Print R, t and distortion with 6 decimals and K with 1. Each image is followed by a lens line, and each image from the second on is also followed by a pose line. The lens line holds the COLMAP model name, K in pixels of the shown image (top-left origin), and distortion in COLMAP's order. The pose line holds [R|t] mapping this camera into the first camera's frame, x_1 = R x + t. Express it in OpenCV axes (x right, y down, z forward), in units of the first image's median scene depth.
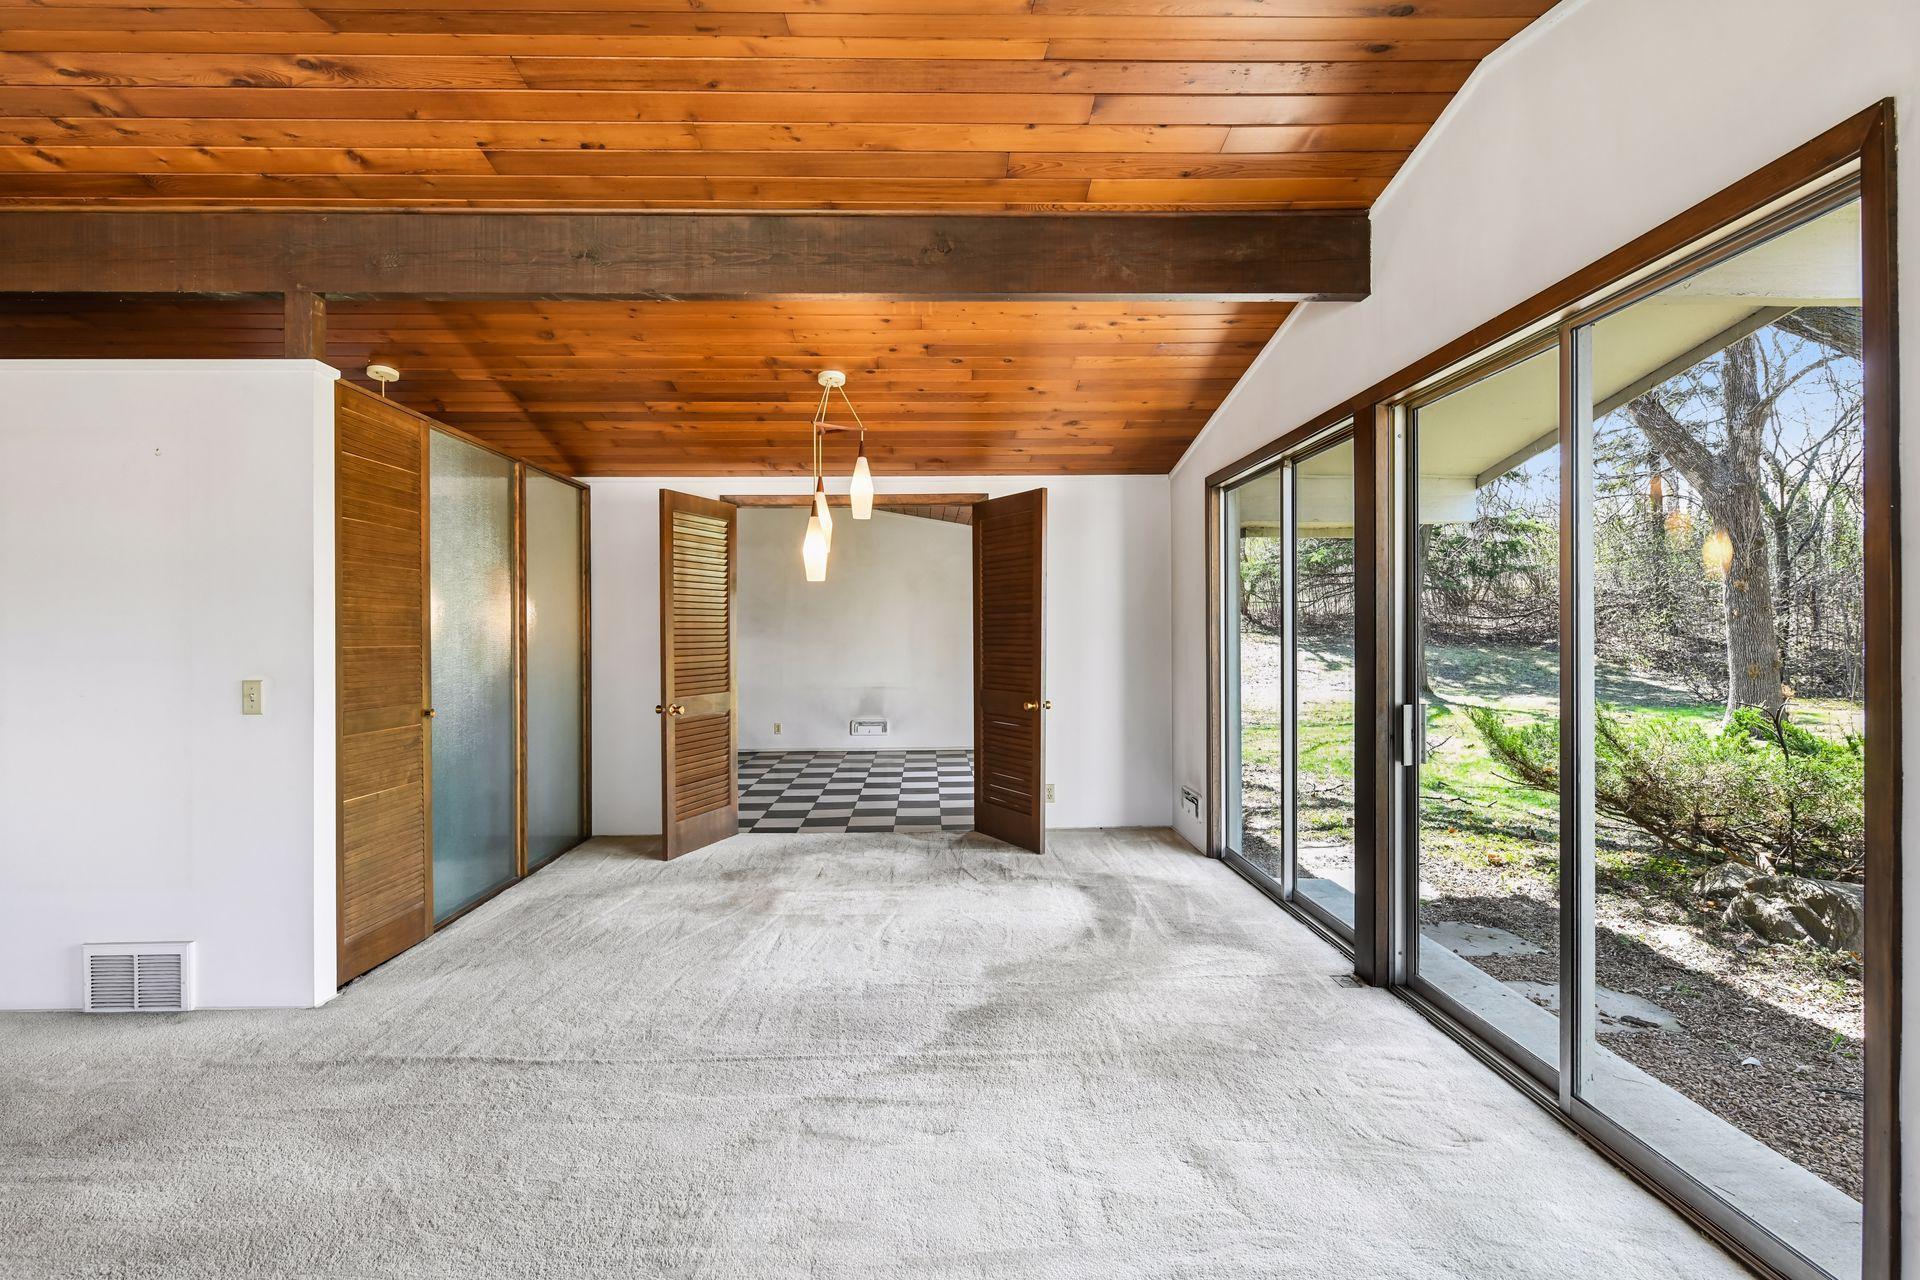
lens RADIAL K [[995.4, 0, 929.9], [0, 995.4, 633.2], [0, 0, 1]] dist [-0.007296, -0.001619]
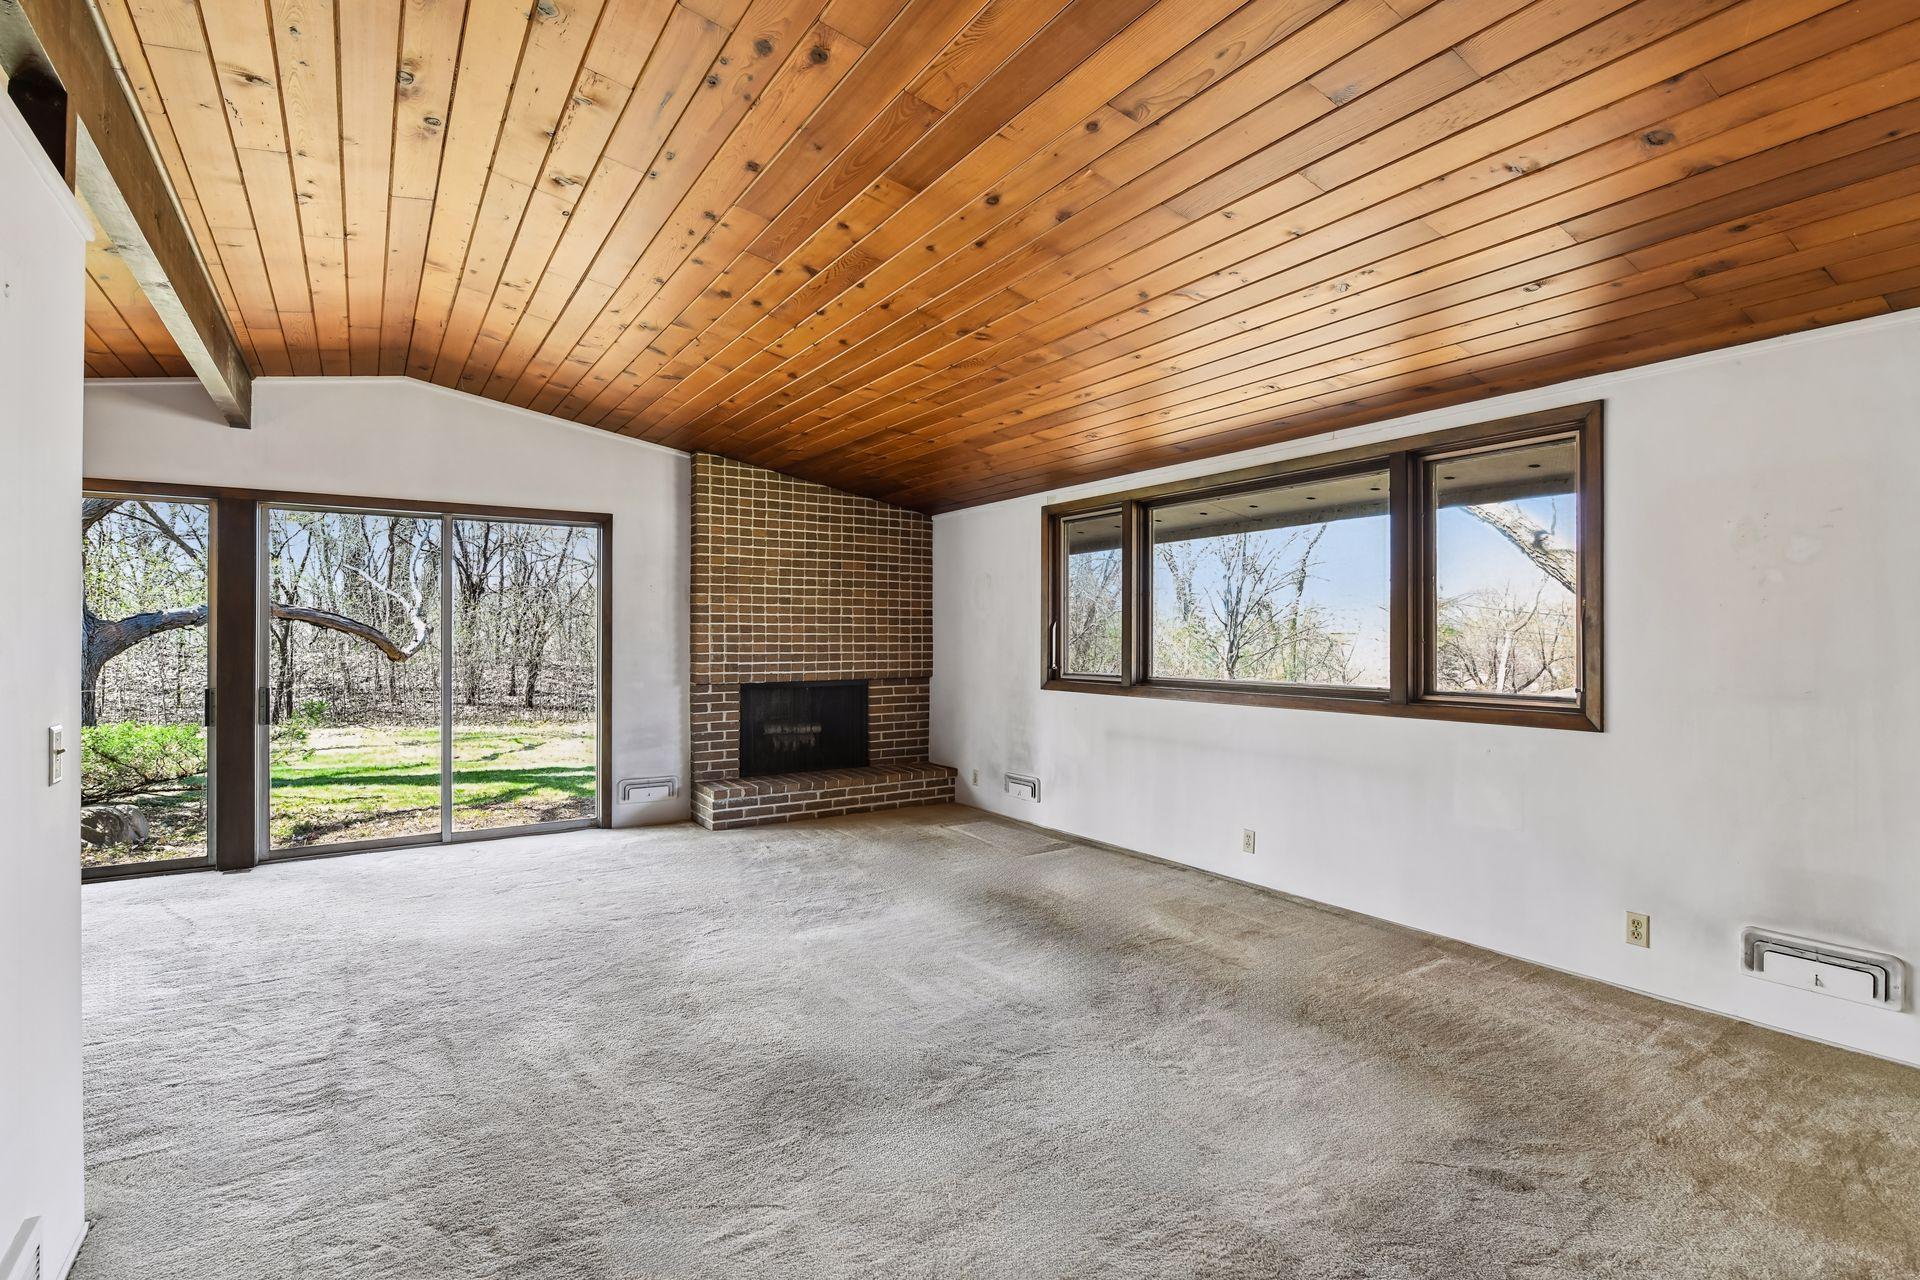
lens RADIAL K [[927.1, 0, 960.0], [0, 927.1, 640.0], [0, 0, 1]] dist [-0.001340, -0.000331]
pose [[-0.520536, 0.003039, 0.853834, -1.075427], [0.001218, 0.999995, -0.002816, -0.000593], [-0.853839, -0.000426, -0.520537, 0.618065]]
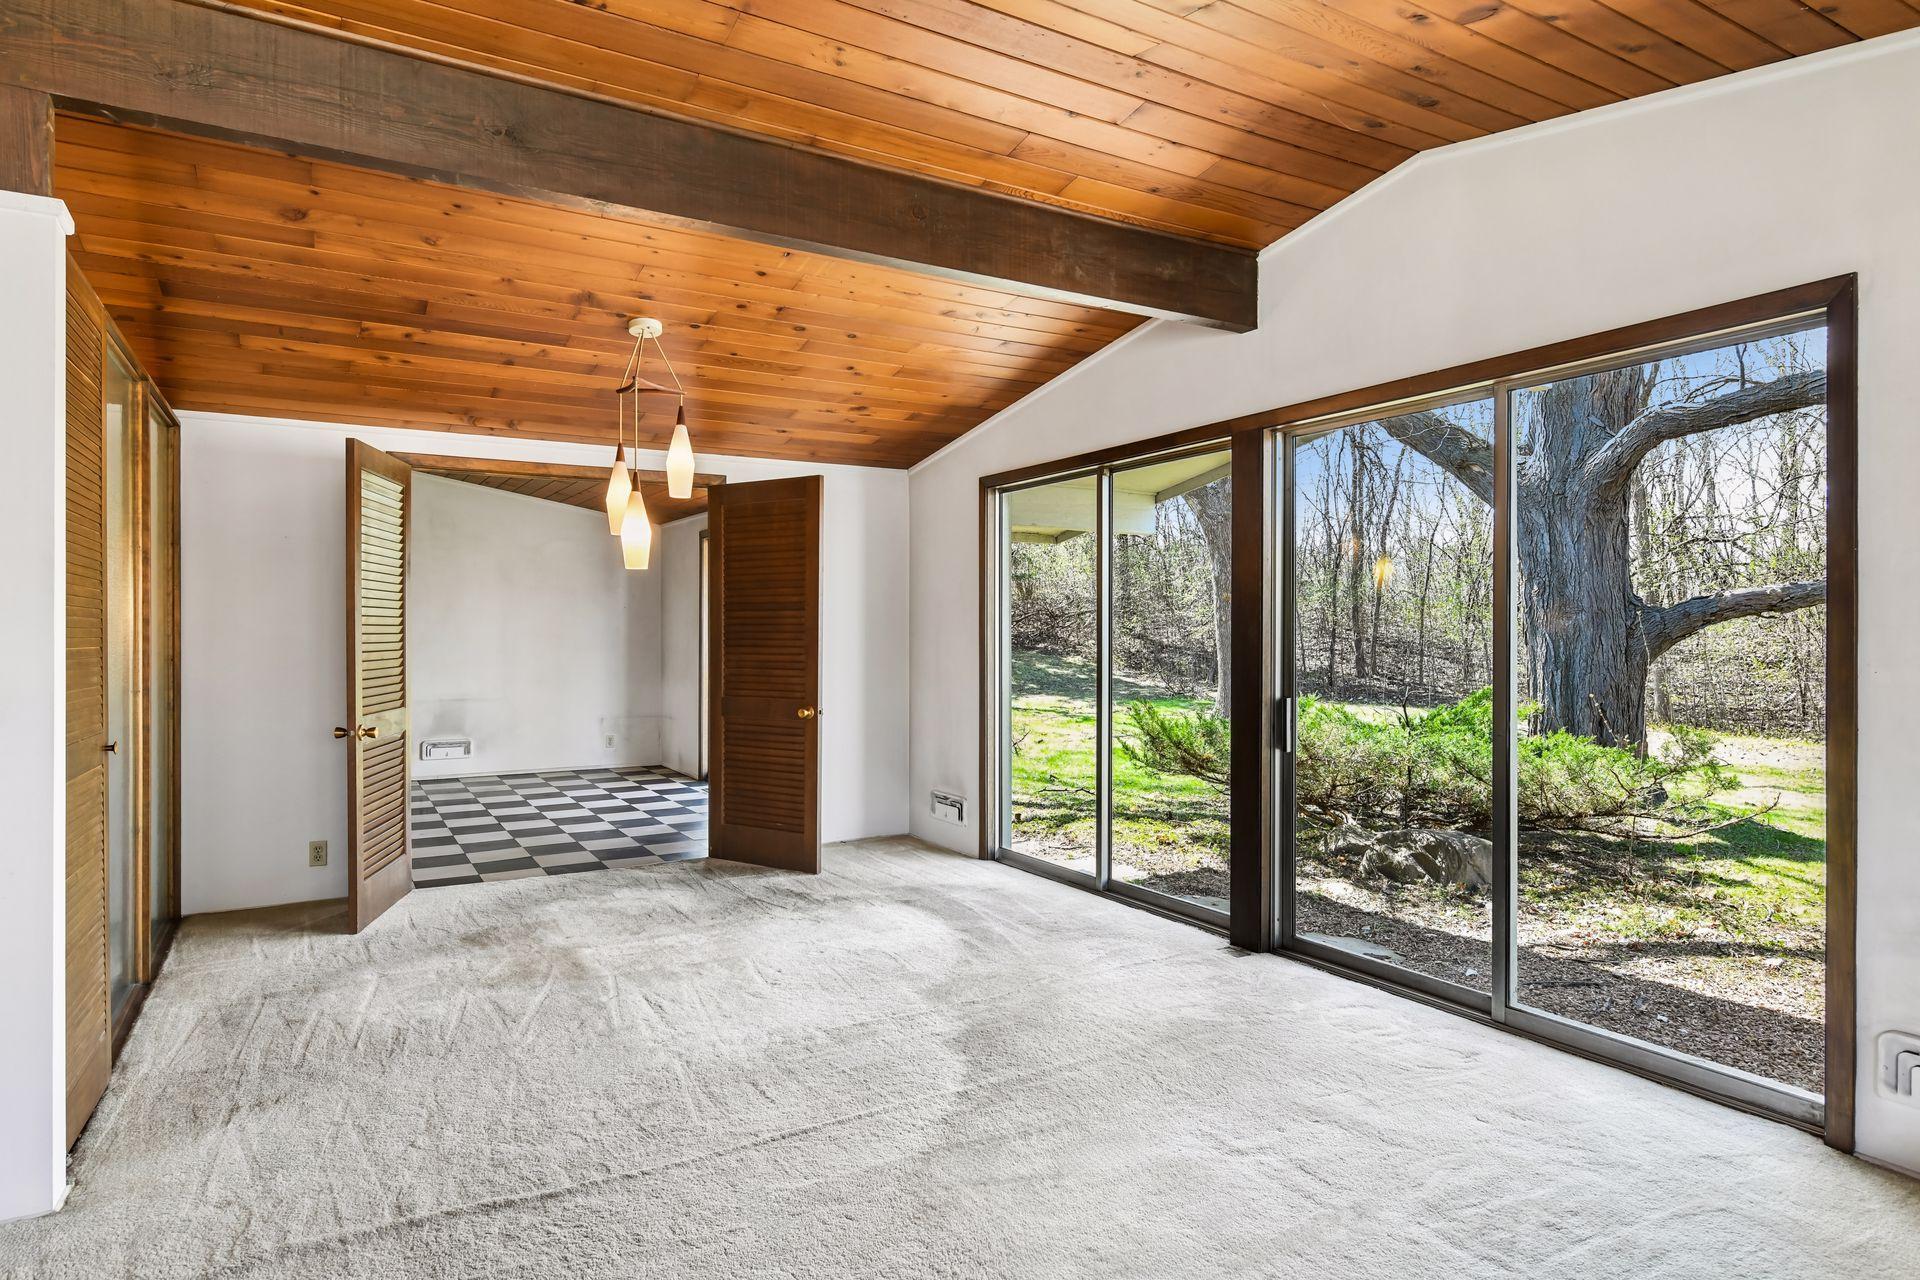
lens RADIAL K [[1085.6, 0, 961.8], [0, 1085.6, 636.8], [0, 0, 1]] dist [-0.001939, -0.000528]
pose [[0.874113, 0.003388, 0.485711, -0.323513], [-0.004394, 0.999990, 0.000932, 0.002019], [-0.485703, -0.002949, 0.874119, 0.075746]]
